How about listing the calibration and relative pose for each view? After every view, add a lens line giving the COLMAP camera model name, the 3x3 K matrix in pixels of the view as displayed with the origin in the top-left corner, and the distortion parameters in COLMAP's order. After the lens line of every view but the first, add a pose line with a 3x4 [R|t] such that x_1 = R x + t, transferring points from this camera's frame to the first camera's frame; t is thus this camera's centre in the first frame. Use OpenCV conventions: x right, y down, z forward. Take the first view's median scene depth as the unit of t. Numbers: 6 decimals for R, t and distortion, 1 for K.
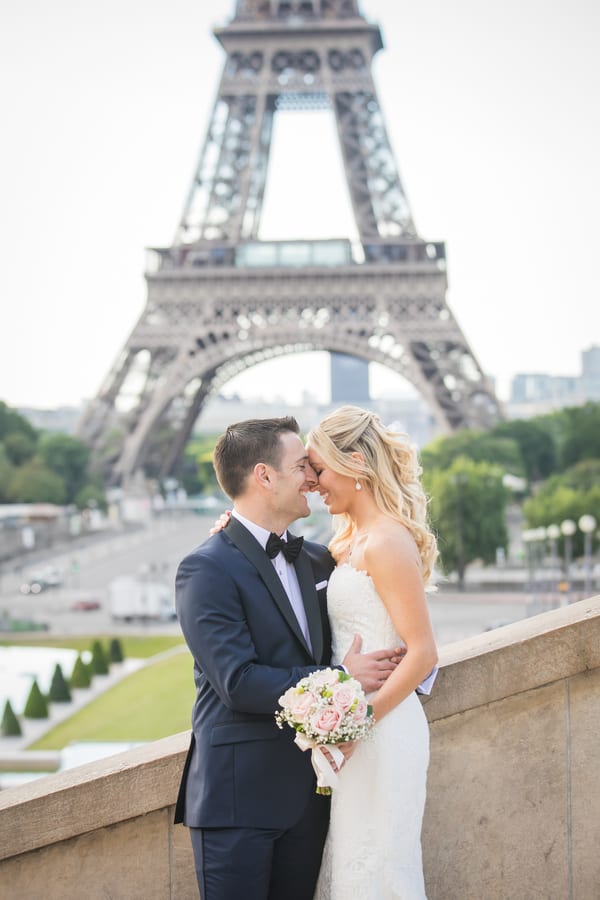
lens RADIAL K [[2371.1, 0, 298.3], [0, 2371.1, 448.8], [0, 0, 1]] dist [-0.228176, 0.000000]
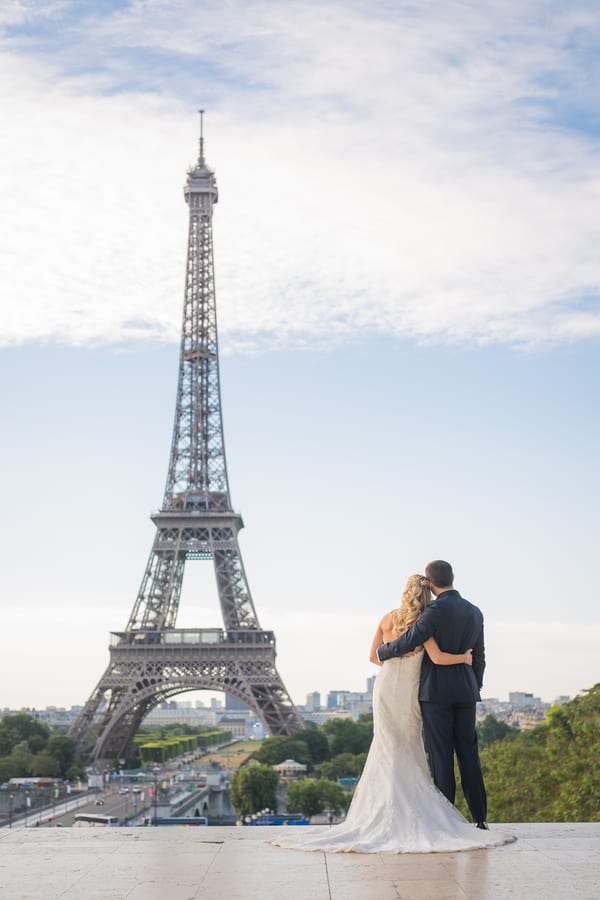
lens RADIAL K [[1418.2, 0, 322.9], [0, 1418.2, 475.2], [0, 0, 1]] dist [0.017739, 0.000000]
pose [[0.998017, 0.020413, 0.059540, 0.032434], [-0.010095, 0.985615, -0.168702, -0.020640], [-0.062128, 0.167767, 0.983867, -0.128762]]
